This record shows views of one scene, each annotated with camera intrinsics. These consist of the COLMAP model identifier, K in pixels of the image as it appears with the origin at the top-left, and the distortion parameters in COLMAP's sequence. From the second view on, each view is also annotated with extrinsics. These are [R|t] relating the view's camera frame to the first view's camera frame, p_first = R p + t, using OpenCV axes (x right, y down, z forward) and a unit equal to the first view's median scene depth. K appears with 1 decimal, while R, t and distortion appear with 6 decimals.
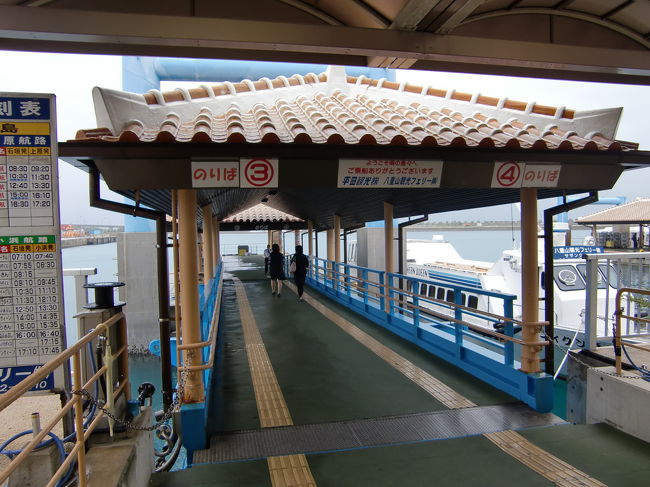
lens RADIAL K [[515.0, 0, 325.0], [0, 515.0, 243.5], [0, 0, 1]] dist [-0.119810, 0.099266]
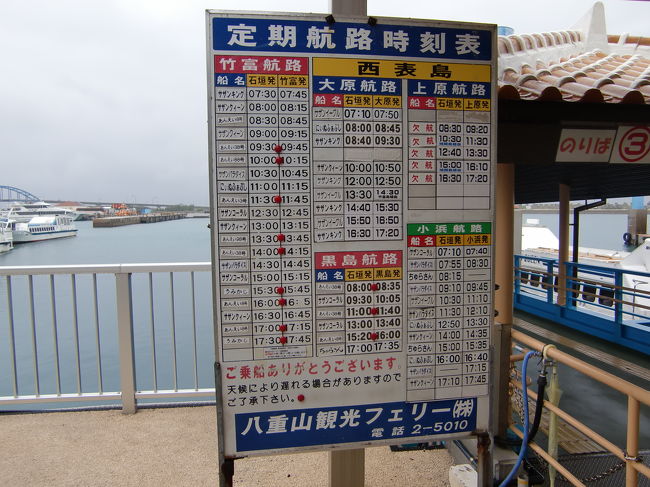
lens RADIAL K [[515.0, 0, 325.0], [0, 515.0, 243.5], [0, 0, 1]] dist [-0.119810, 0.099266]
pose [[0.996109, 0.016294, -0.086613, -0.720251], [-0.013056, 0.999199, 0.037831, -0.010830], [0.087160, -0.036553, 0.995523, 0.252098]]
